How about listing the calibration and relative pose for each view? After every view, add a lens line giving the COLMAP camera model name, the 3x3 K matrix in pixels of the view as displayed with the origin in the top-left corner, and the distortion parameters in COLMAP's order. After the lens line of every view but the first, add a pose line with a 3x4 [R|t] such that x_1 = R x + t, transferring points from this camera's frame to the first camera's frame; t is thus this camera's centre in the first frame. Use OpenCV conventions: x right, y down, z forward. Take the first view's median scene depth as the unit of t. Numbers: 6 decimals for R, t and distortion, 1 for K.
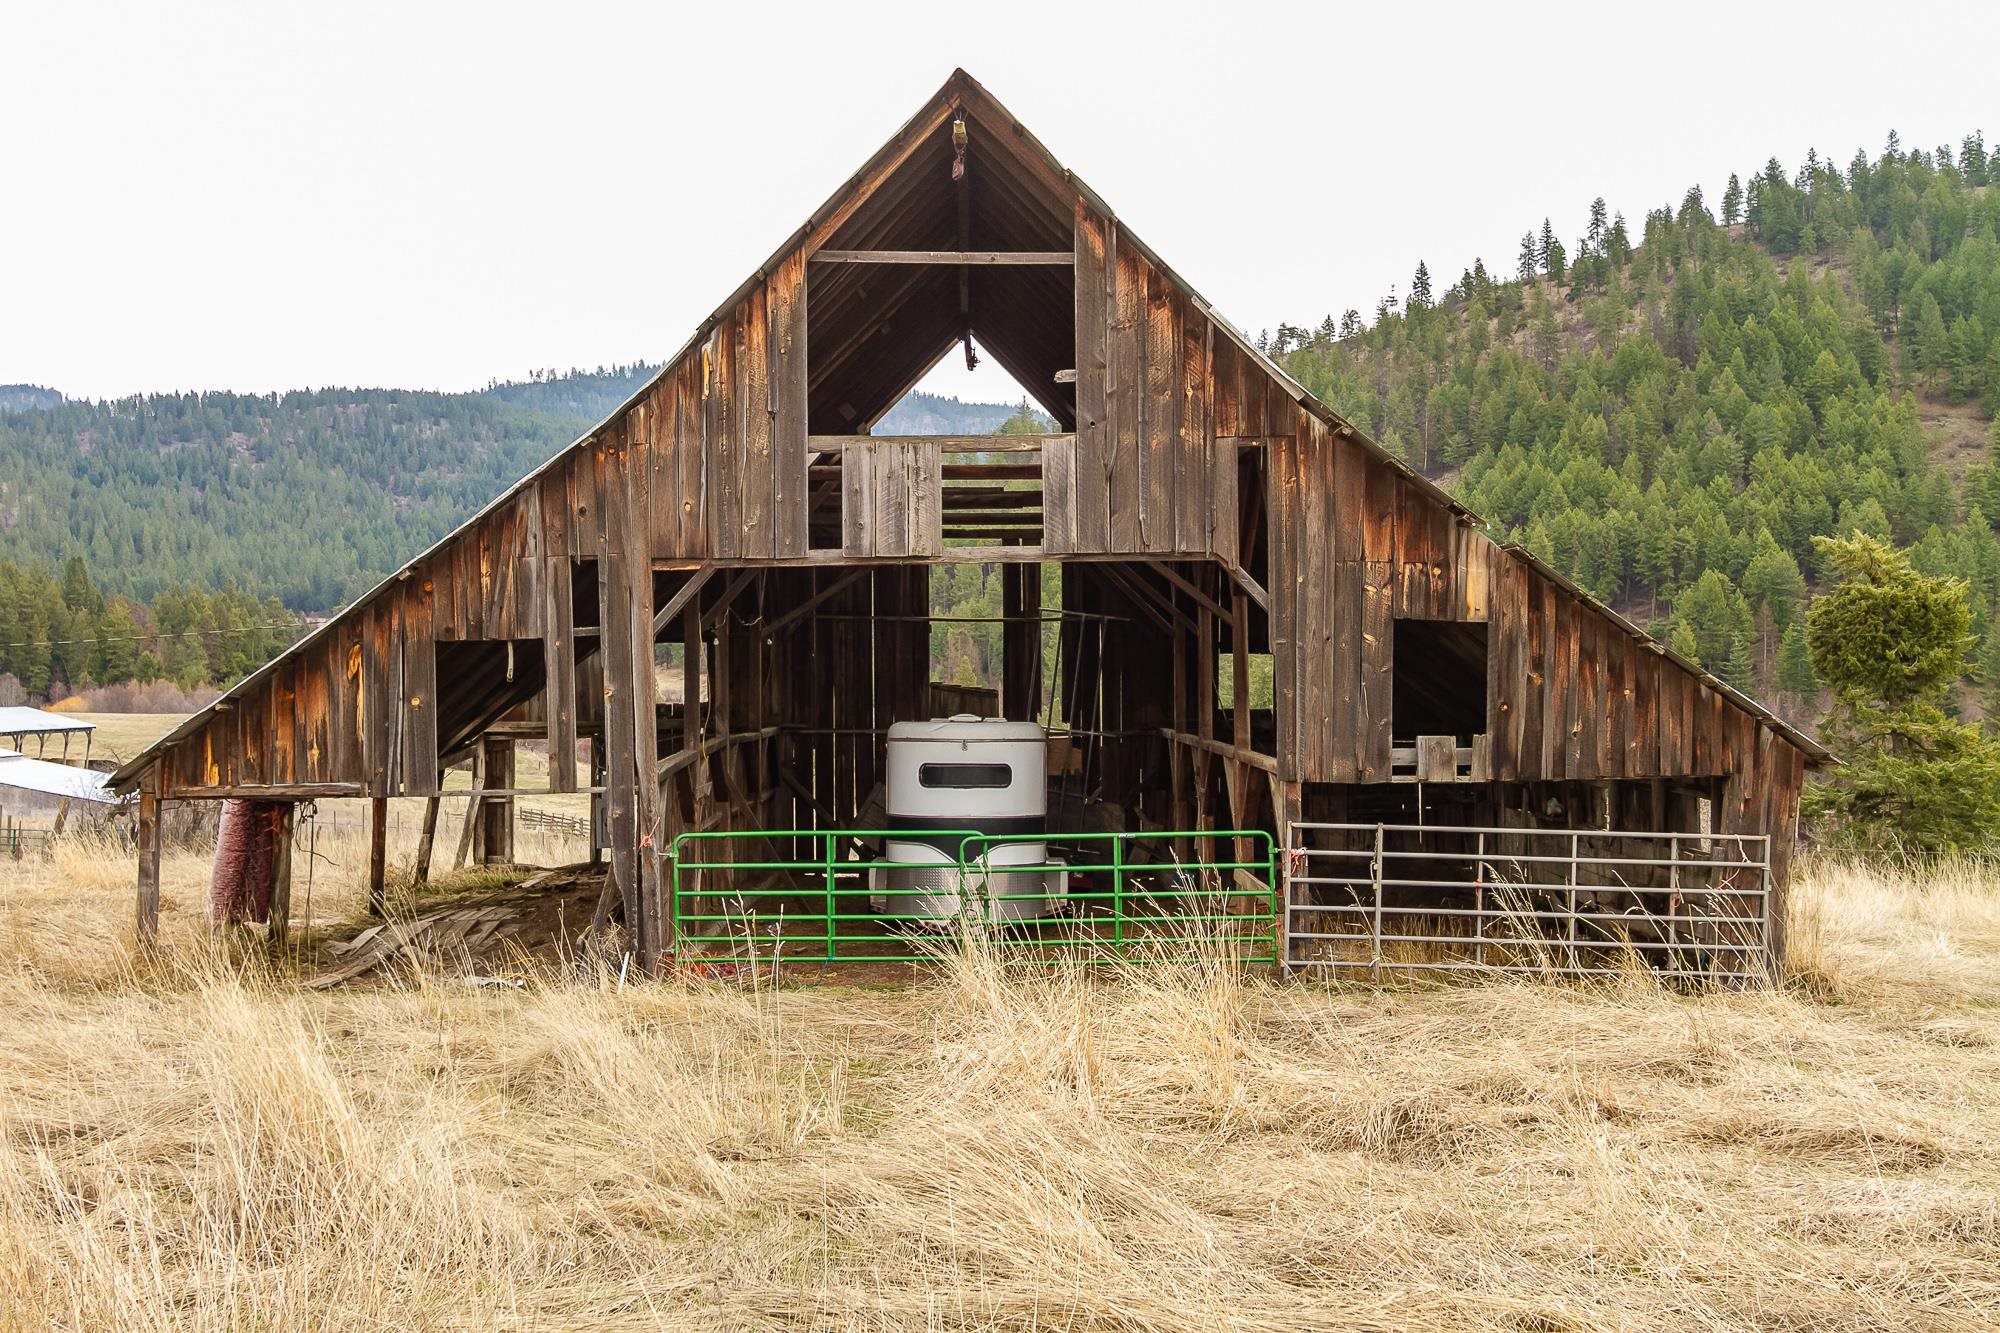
lens RADIAL K [[1915.3, 0, 981.3], [0, 1915.3, 672.9], [0, 0, 1]] dist [0.006223, 0.000000]
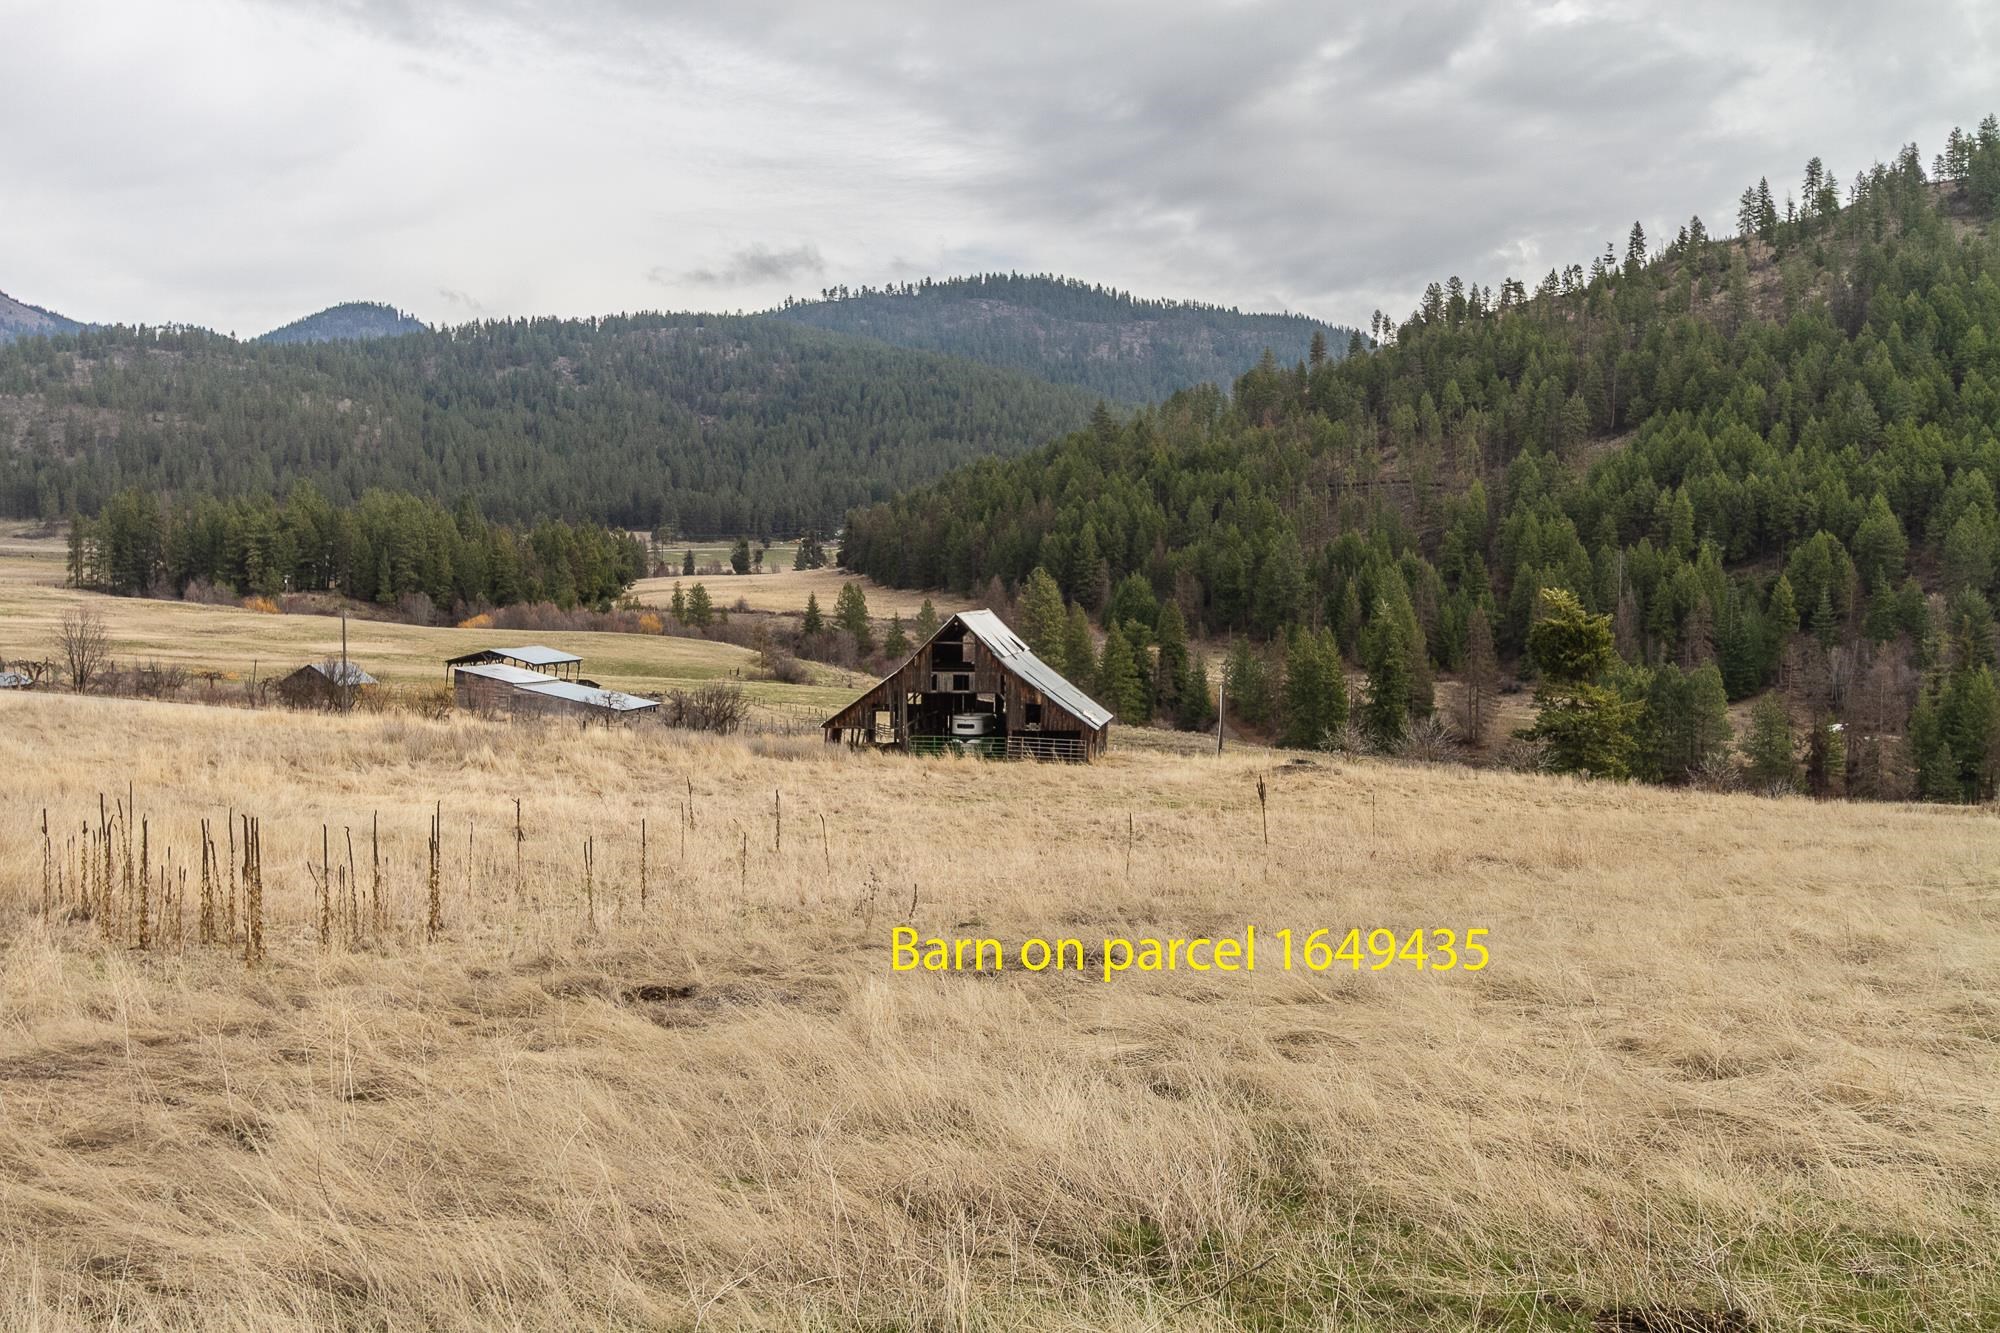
lens RADIAL K [[1915.3, 0, 985.3], [0, 1915.3, 654.2], [0, 0, 1]] dist [0.006223, 0.000000]
pose [[0.989501, 0.018916, -0.143285, 0.476154], [-0.013128, 0.999063, 0.041234, -0.216265], [0.143930, -0.038920, 0.988822, -2.499484]]
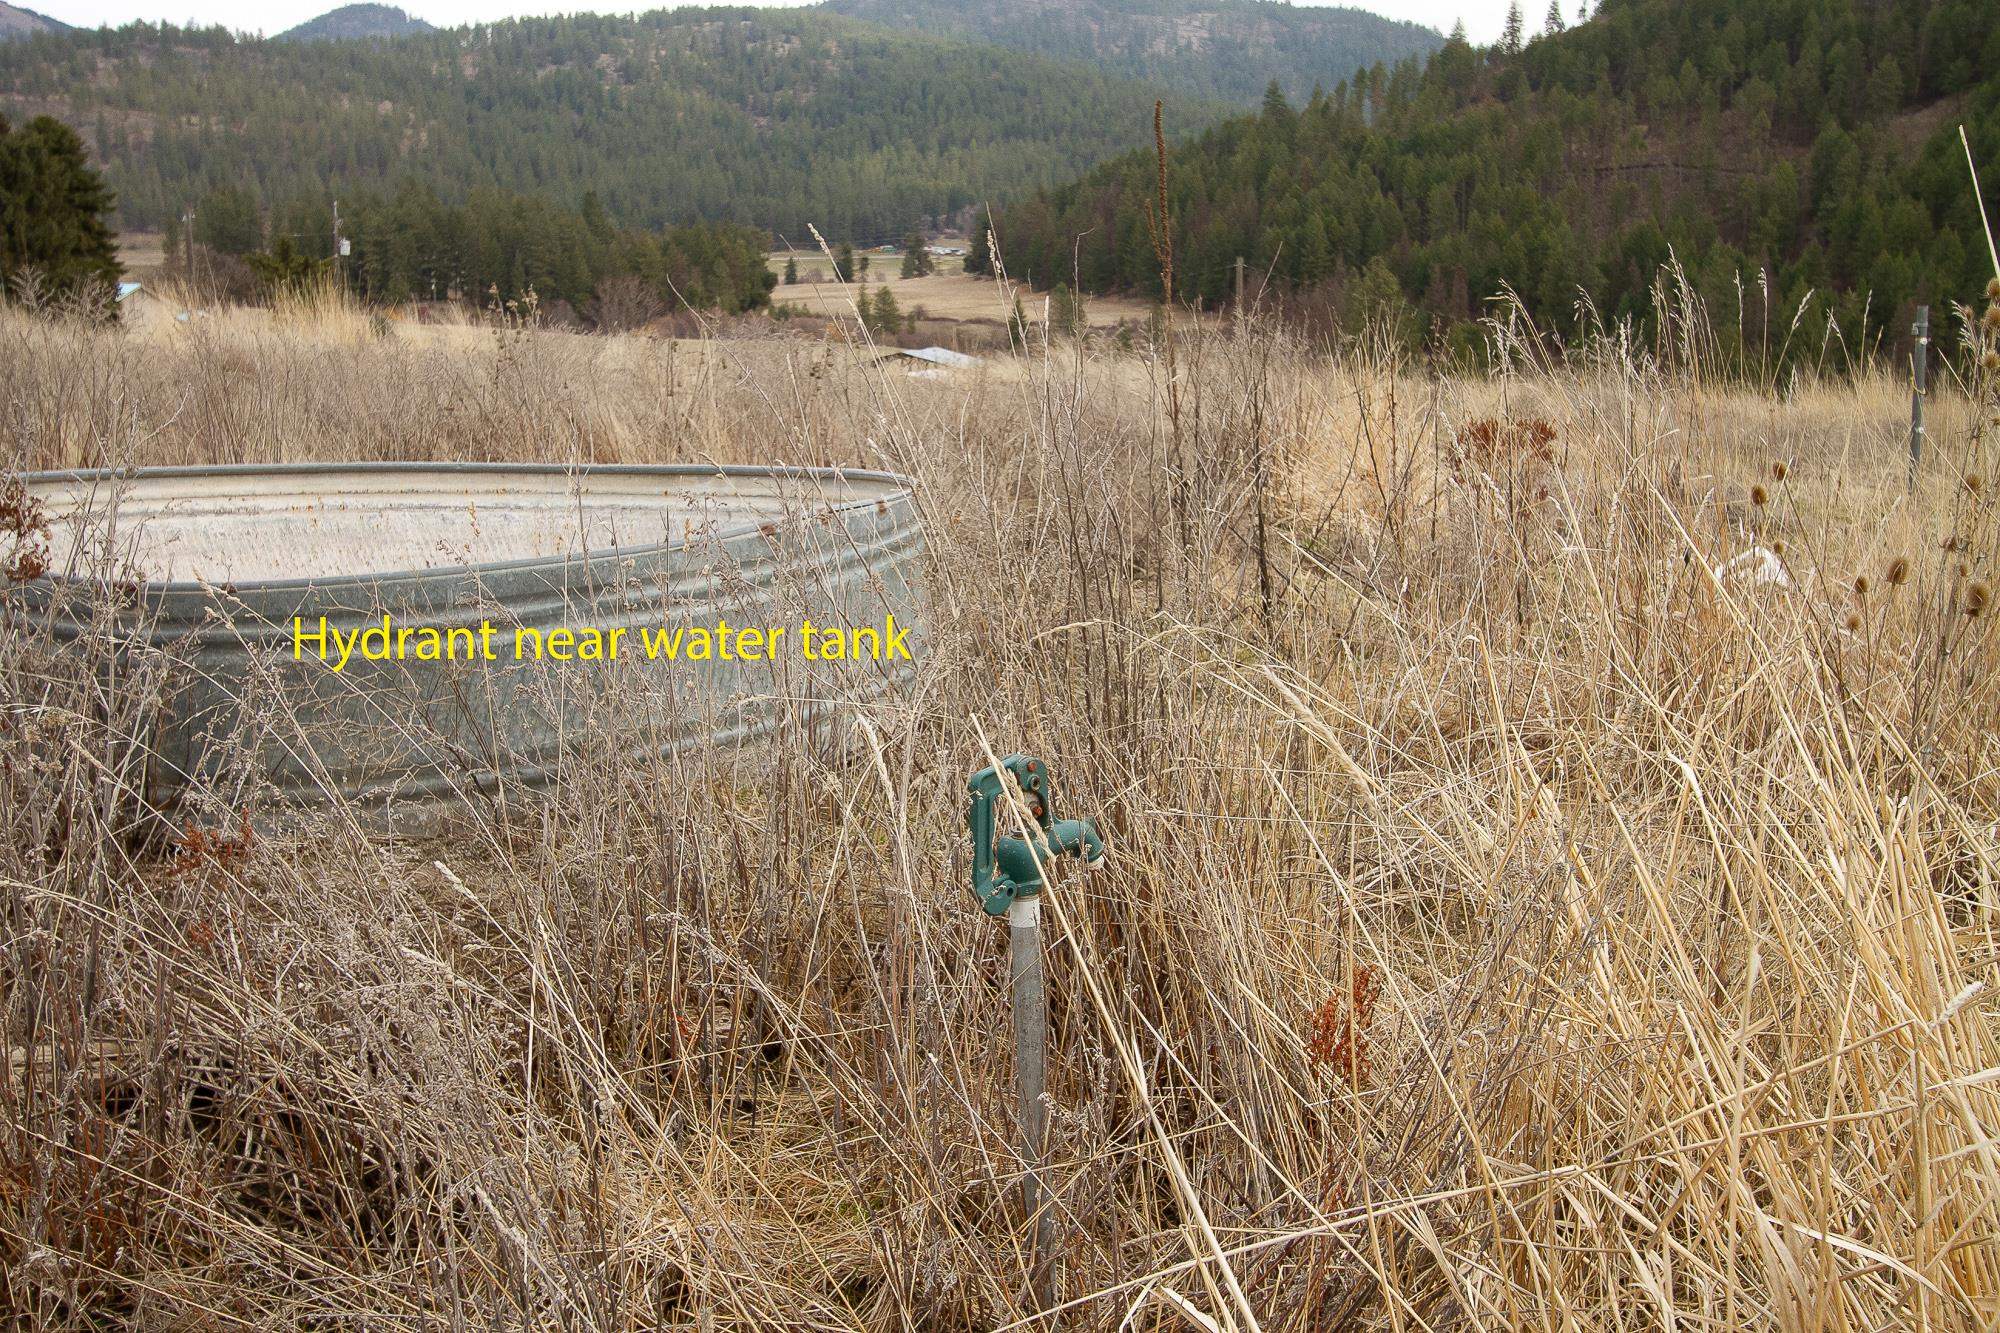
lens RADIAL K [[1915.3, 0, 990.4], [0, 1915.3, 632.9], [0, 0, 1]] dist [0.006223, 0.000000]
pose [[0.989052, 0.030705, -0.144335, -1.212827], [-0.004803, 0.984293, 0.176479, -0.100808], [0.147487, -0.173854, 0.973664, -1.321256]]
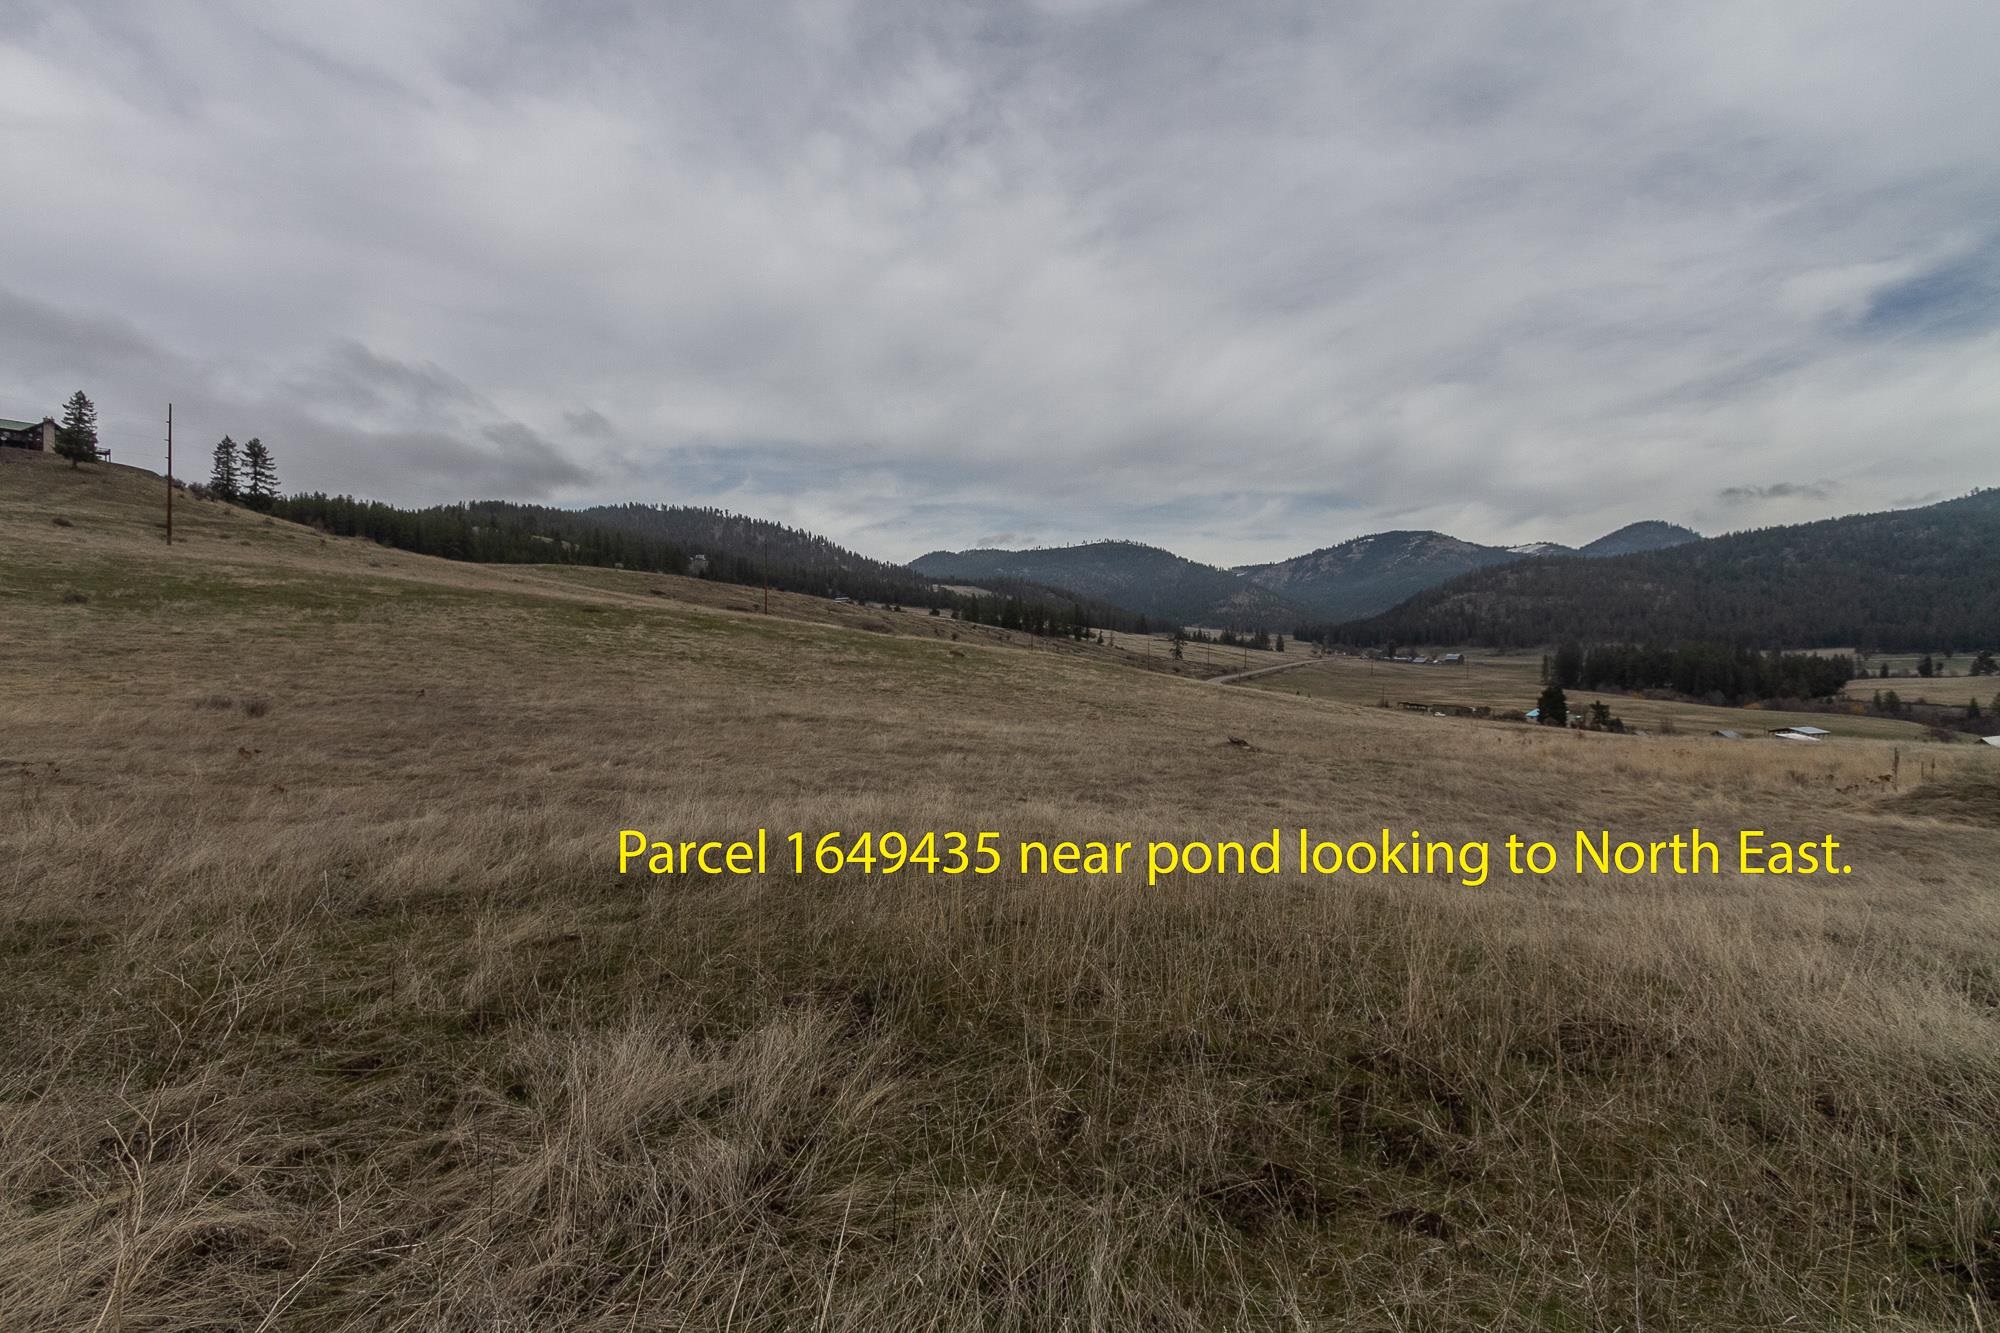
lens RADIAL K [[908.6, 0, 992.5], [0, 908.6, 664.5], [0, 0, 1]] dist [0.000226, -0.001098]
pose [[0.476574, 0.013382, -0.879033, 1.959982], [-0.006262, 0.999910, 0.011827, -0.620510], [0.879112, -0.000132, 0.476615, -7.381775]]
